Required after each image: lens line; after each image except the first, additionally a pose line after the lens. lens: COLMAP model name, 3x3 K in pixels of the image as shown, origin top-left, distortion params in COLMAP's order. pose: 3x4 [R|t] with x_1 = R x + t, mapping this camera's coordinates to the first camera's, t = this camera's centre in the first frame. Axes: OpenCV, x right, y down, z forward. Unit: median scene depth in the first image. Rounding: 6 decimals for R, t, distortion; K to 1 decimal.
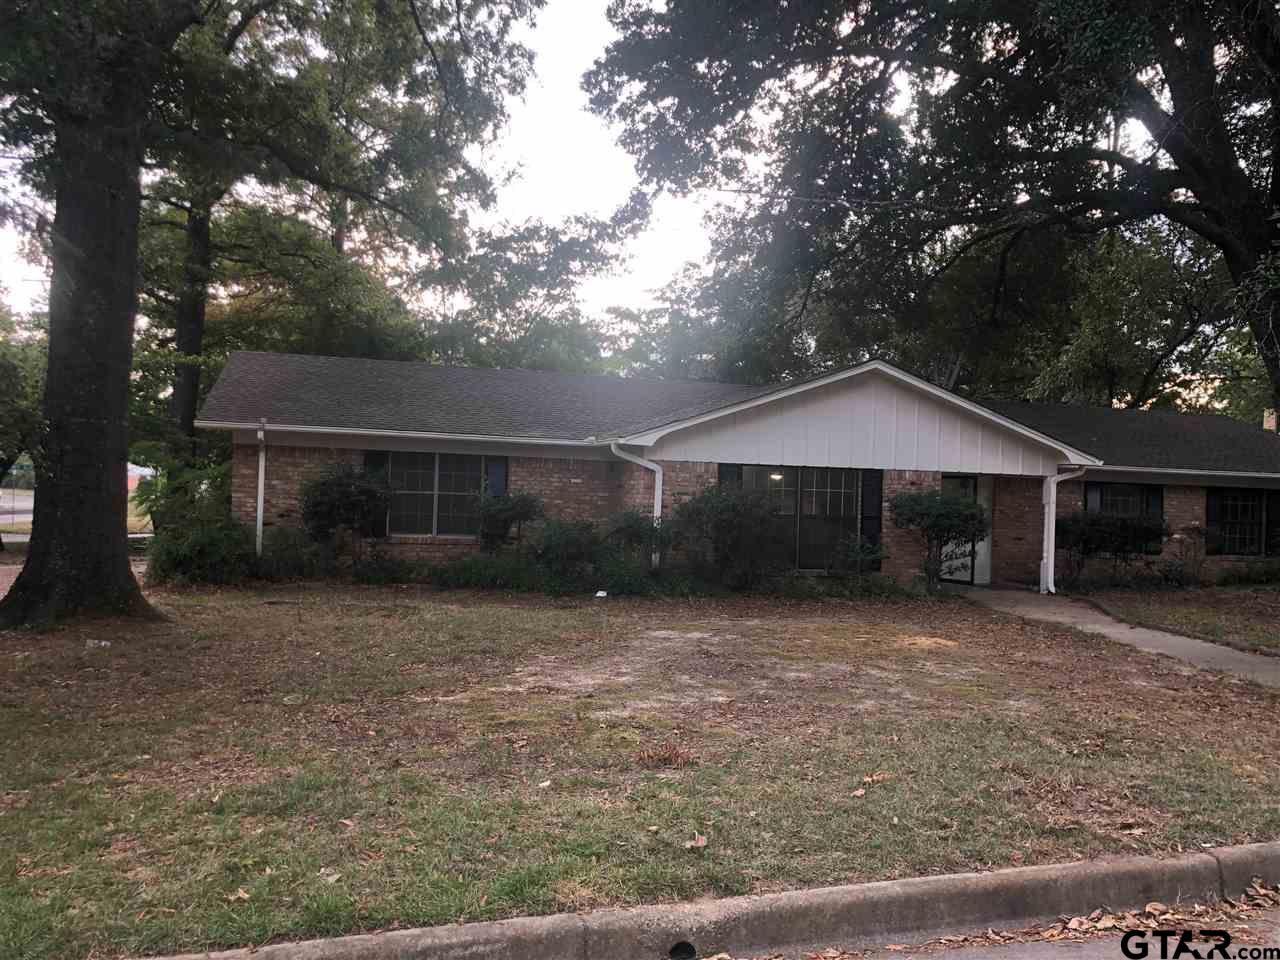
lens RADIAL K [[1050.4, 0, 634.1], [0, 1050.4, 484.4], [0, 0, 1]] dist [0.049421, -0.067952]
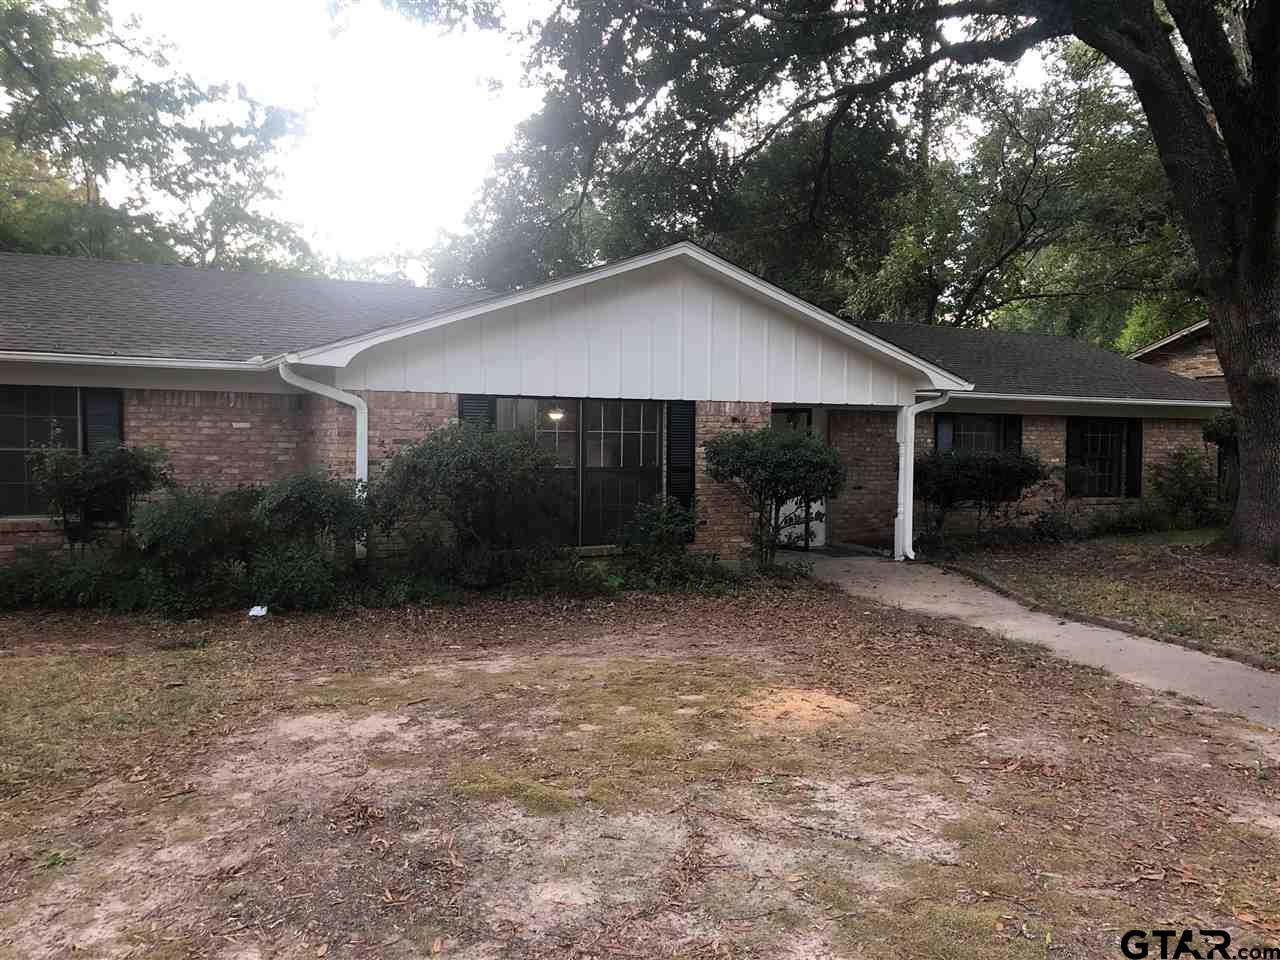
lens RADIAL K [[1050.4, 0, 642.5], [0, 1050.4, 490.4], [0, 0, 1]] dist [0.049421, -0.067952]
pose [[0.978958, -0.033743, 0.201253, 0.056262], [0.021477, 0.997793, 0.062824, 0.001024], [-0.202929, -0.057180, 0.977523, 0.309537]]
